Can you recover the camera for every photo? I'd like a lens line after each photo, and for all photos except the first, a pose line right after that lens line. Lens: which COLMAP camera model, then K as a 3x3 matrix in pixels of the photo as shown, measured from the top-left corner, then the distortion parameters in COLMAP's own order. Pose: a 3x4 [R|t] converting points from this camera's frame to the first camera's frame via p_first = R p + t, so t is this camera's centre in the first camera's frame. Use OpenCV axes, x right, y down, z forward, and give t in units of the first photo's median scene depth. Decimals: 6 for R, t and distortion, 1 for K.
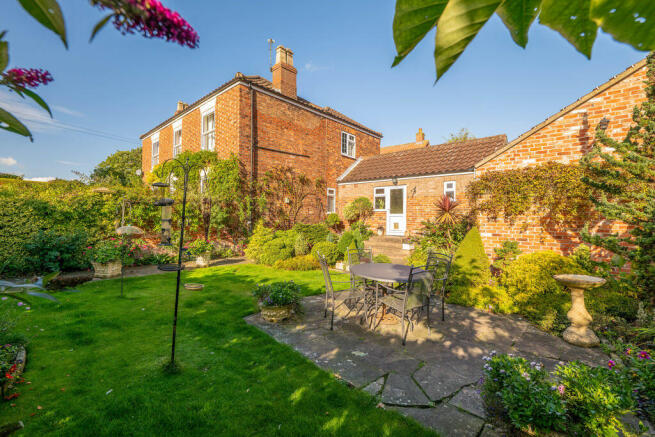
lens RADIAL K [[284.7, 0, 327.5], [0, 284.7, 218.5], [0, 0, 1]] dist [0.000268, -0.000157]
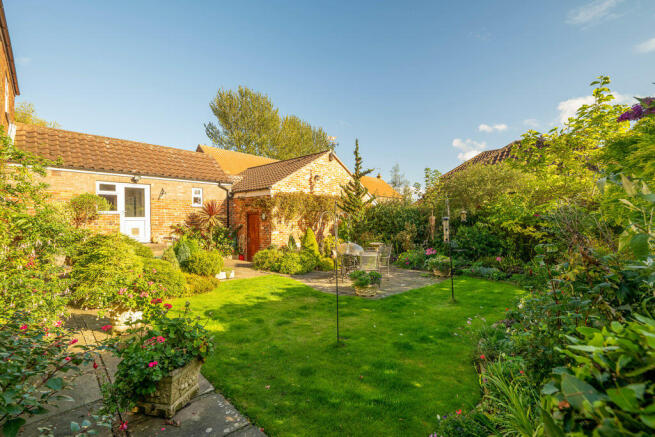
lens RADIAL K [[284.7, 0, 327.5], [0, 284.7, 218.5], [0, 0, 1]] dist [0.000268, -0.000157]
pose [[0.052915, -0.002995, 0.998595, -0.573881], [0.004355, 0.999987, 0.002768, -0.012961], [-0.998590, 0.004202, 0.052927, 0.395101]]
